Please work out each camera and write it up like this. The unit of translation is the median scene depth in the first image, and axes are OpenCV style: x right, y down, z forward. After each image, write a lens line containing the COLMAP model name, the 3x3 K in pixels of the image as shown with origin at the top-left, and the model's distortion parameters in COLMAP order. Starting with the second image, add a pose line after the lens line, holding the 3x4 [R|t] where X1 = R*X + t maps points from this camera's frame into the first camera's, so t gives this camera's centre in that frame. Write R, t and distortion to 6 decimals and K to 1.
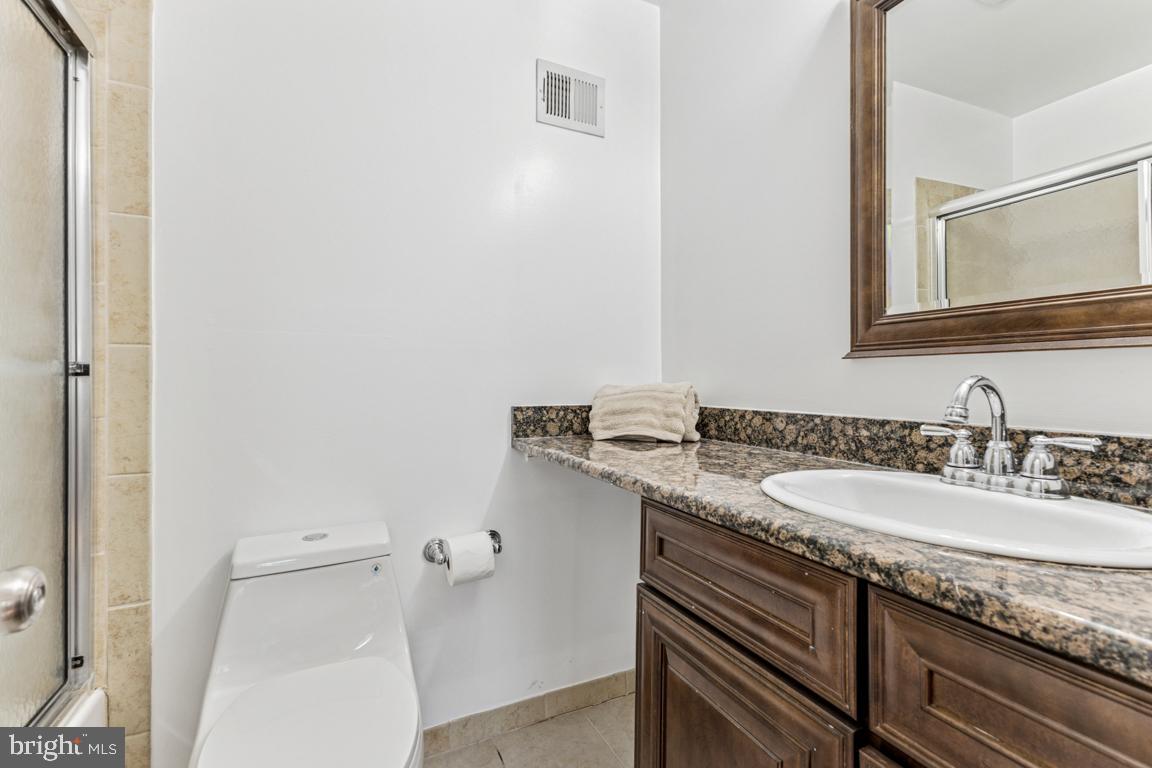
lens RADIAL K [[509.7, 0, 578.4], [0, 509.7, 379.2], [0, 0, 1]] dist [0.018374, -0.000561]
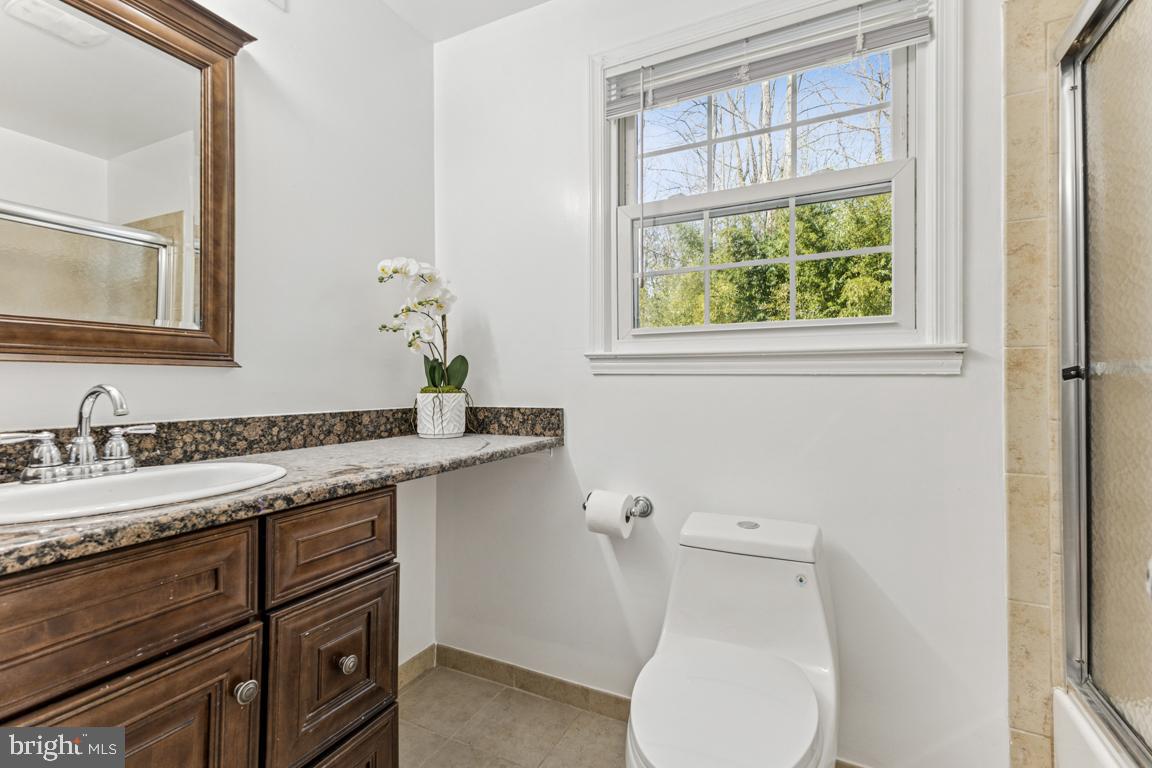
lens RADIAL K [[509.7, 0, 578.4], [0, 509.7, 379.2], [0, 0, 1]] dist [0.018374, -0.000561]
pose [[-0.606042, 0.009918, 0.795371, -0.883905], [0.002970, 0.999944, -0.010205, -0.000505], [-0.795427, -0.003822, -0.606037, 0.842344]]
